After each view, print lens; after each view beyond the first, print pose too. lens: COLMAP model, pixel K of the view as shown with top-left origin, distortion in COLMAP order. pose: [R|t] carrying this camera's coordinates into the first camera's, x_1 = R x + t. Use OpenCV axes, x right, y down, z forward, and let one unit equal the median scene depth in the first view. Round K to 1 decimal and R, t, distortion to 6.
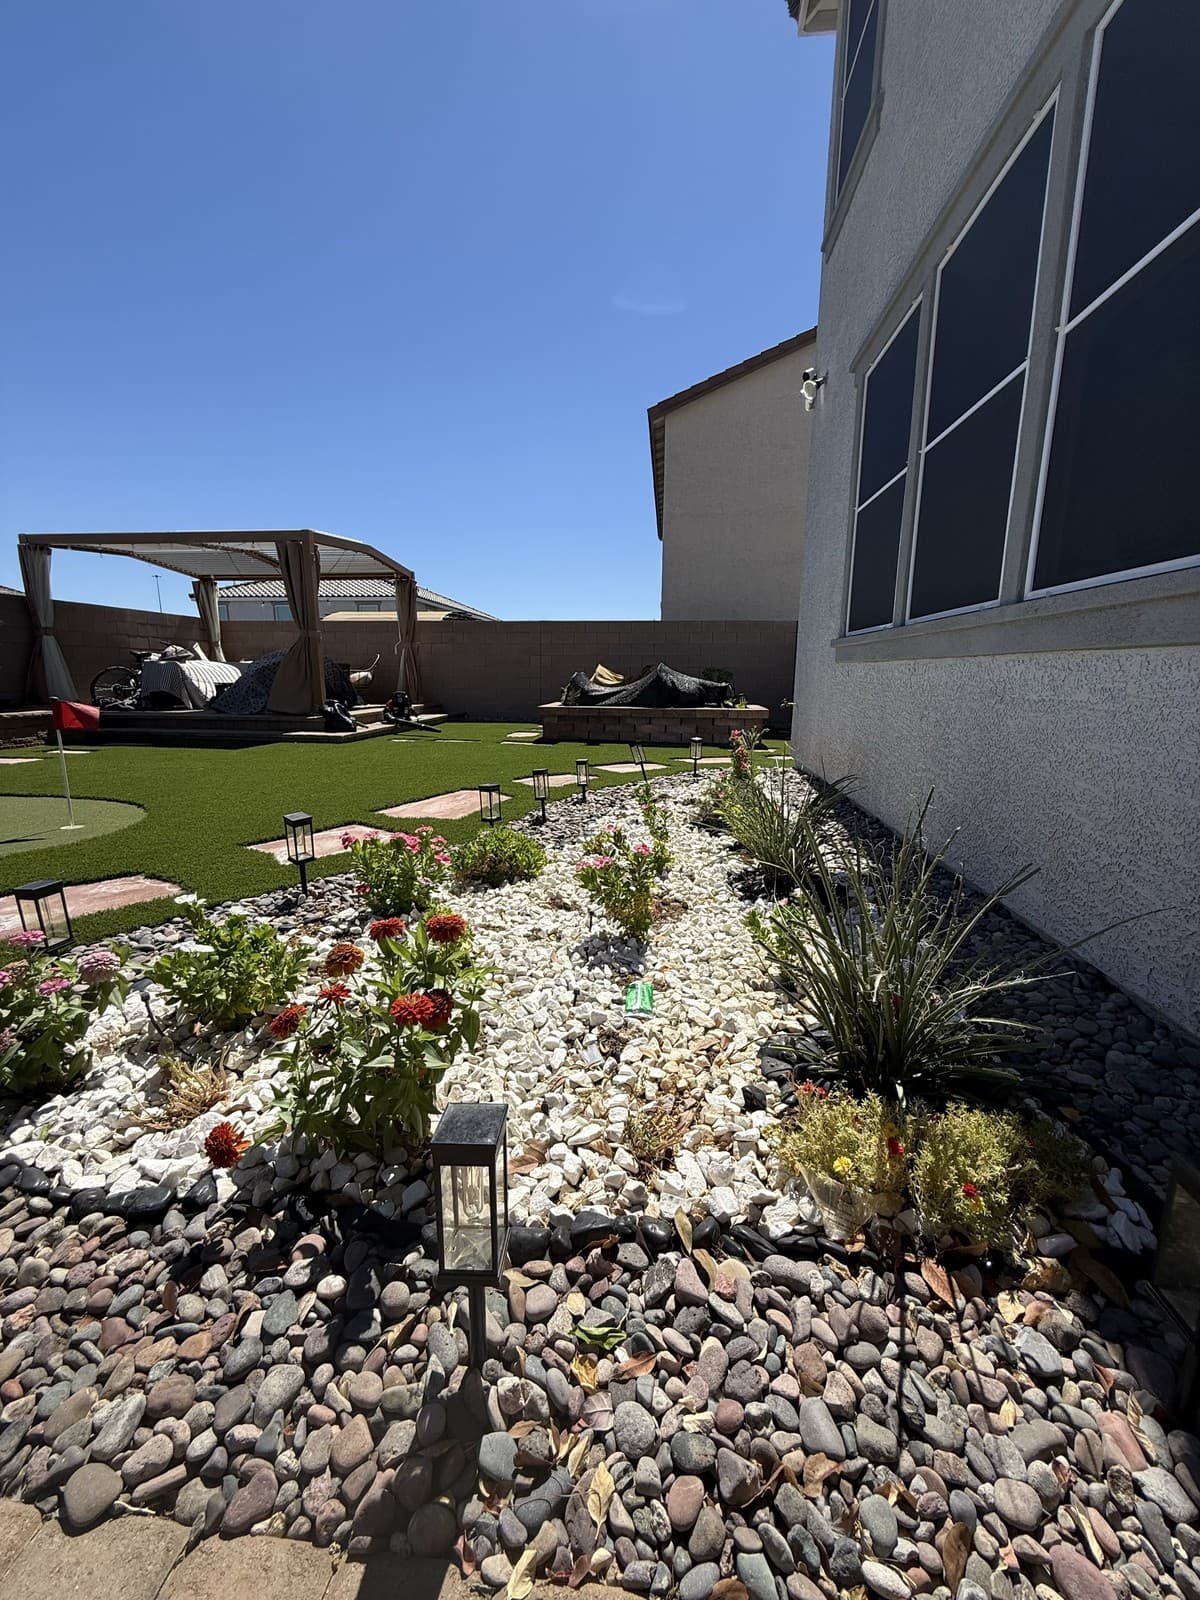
lens RADIAL K [[637.5, 0, 600.0], [0, 637.5, 800.0], [0, 0, 1]] dist [-0.000431, 0.000468]
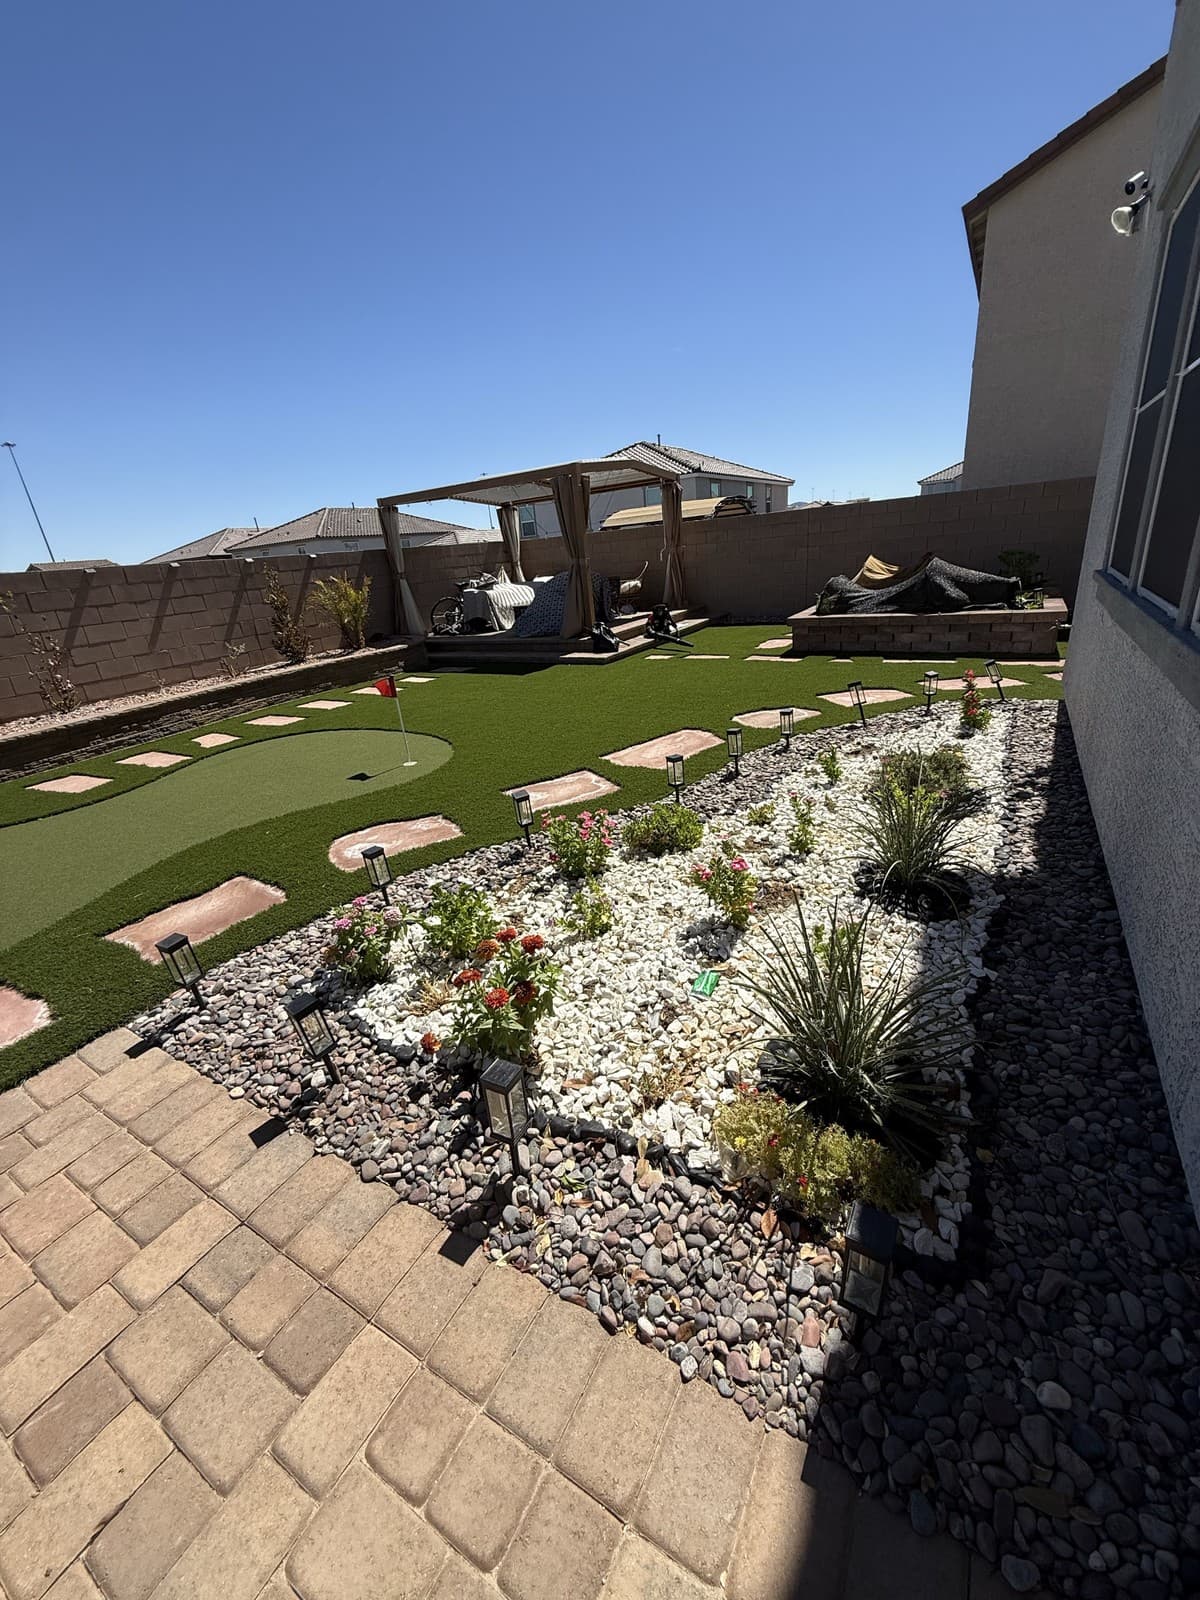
lens RADIAL K [[637.6, 0, 596.2], [0, 637.6, 796.3], [0, 0, 1]] dist [-0.000032, 0.000297]
pose [[0.899692, 0.066018, -0.431505, 0.675128], [0.017452, 0.982268, 0.186668, -0.554729], [0.436177, -0.175474, 0.882586, -0.388058]]
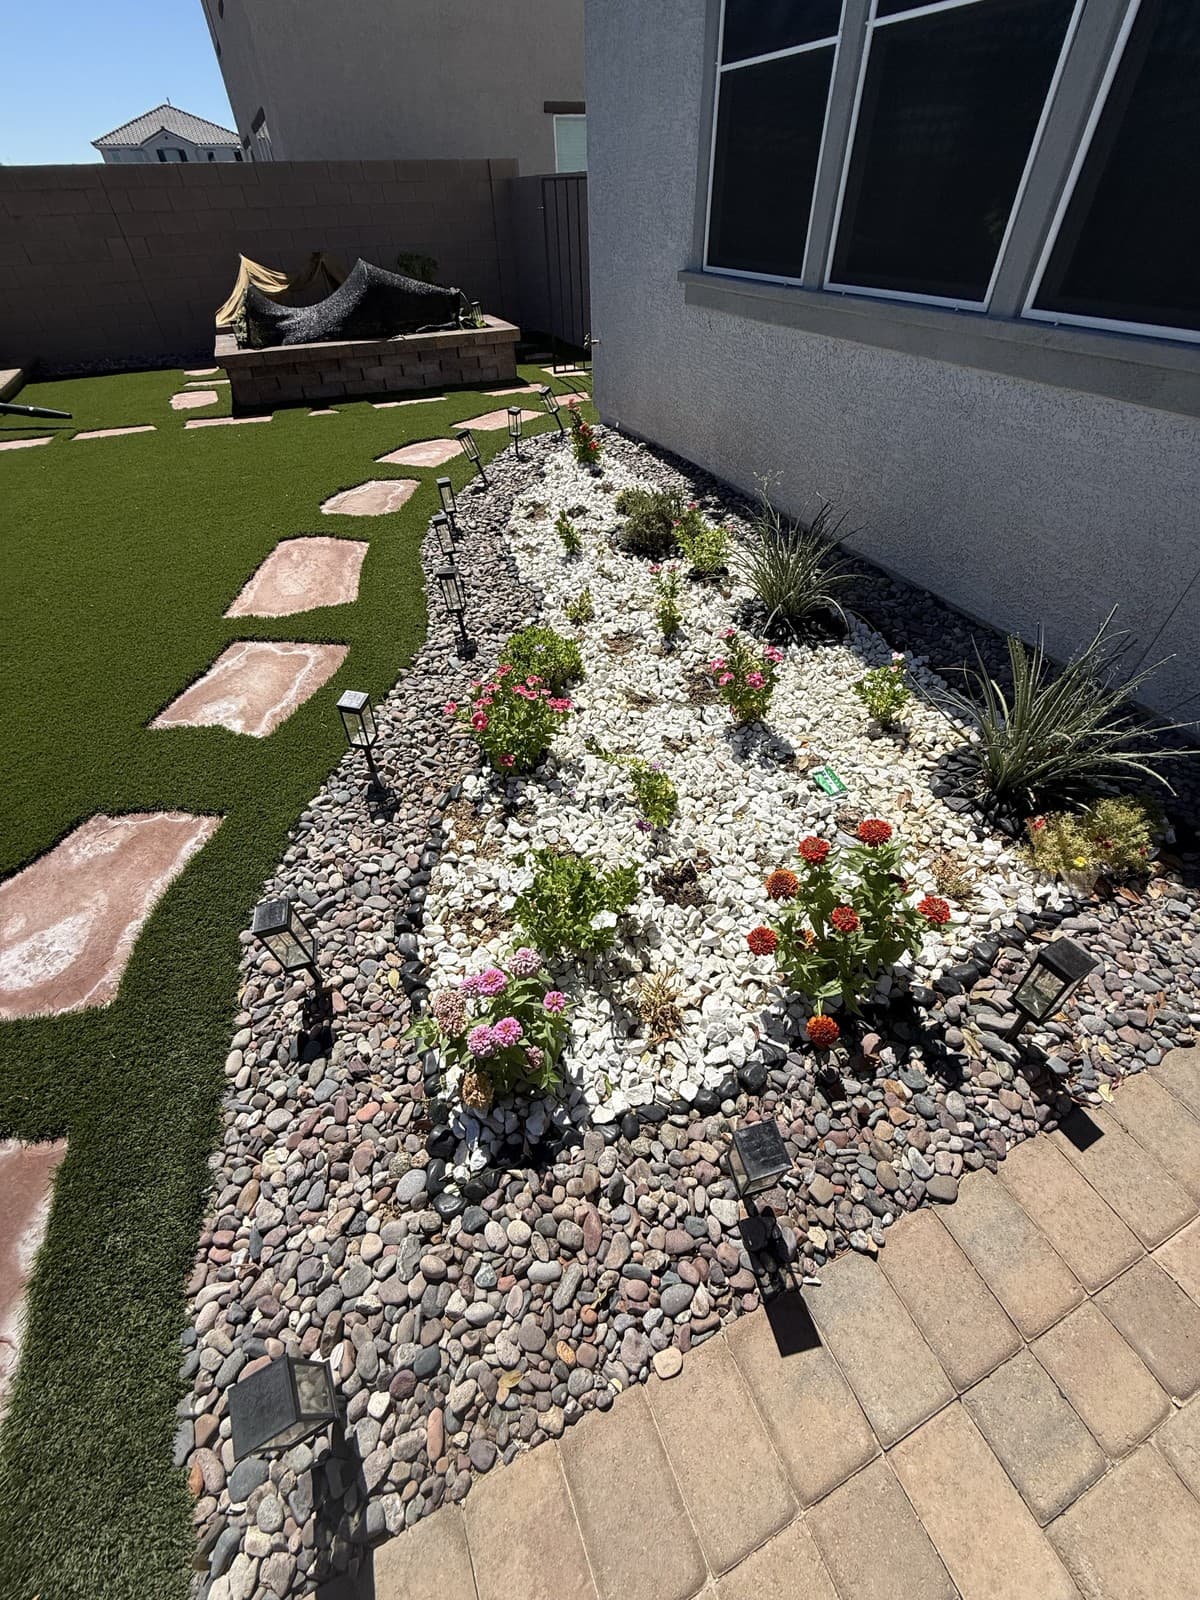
lens RADIAL K [[637.6, 0, 596.2], [0, 637.6, 796.3], [0, 0, 1]] dist [-0.000032, 0.000297]
pose [[0.865016, -0.367309, 0.341807, -1.295154], [0.128351, 0.820561, 0.556961, -0.720498], [-0.485050, -0.437909, 0.756943, 0.388604]]
